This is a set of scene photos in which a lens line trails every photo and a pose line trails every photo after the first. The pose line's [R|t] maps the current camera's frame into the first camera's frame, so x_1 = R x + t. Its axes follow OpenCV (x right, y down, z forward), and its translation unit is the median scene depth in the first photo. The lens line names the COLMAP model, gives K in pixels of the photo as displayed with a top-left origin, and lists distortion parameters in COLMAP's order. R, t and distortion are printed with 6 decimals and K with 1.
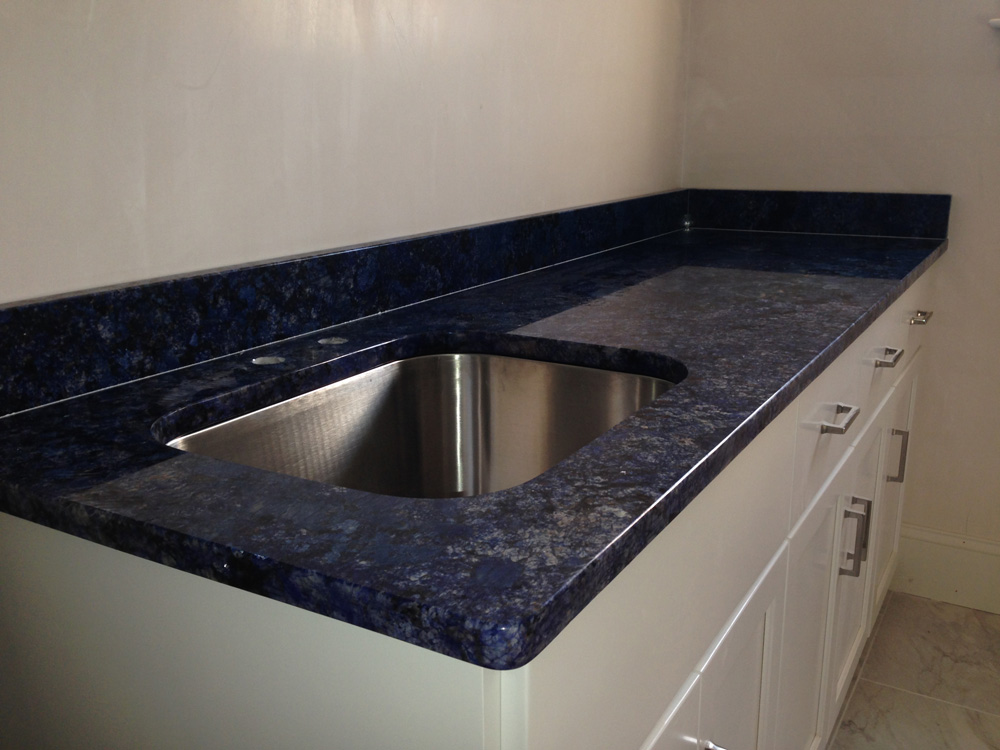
lens RADIAL K [[930.6, 0, 500.0], [0, 930.6, 375.0], [0, 0, 1]] dist [0.006995, -0.000065]
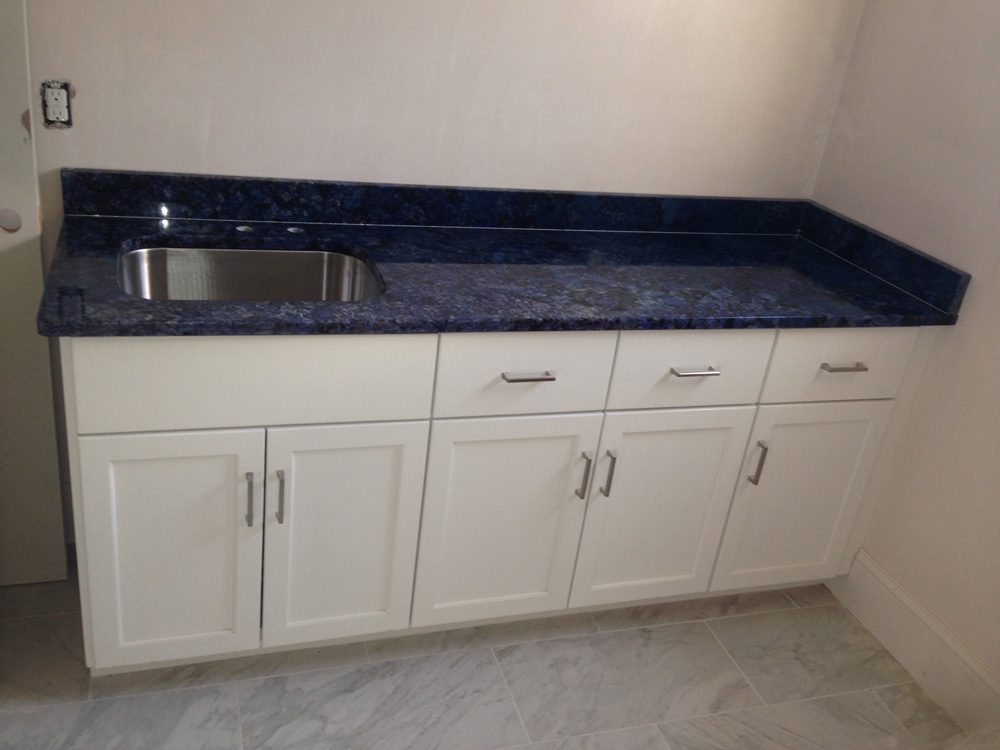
lens RADIAL K [[930.1, 0, 500.0], [0, 930.1, 375.0], [0, 0, 1]] dist [0.056737, -0.003757]
pose [[0.750562, 0.373342, -0.545227, 1.257168], [-0.294737, 0.927622, 0.229449, -0.316325], [0.591427, -0.011518, 0.806276, -0.279661]]
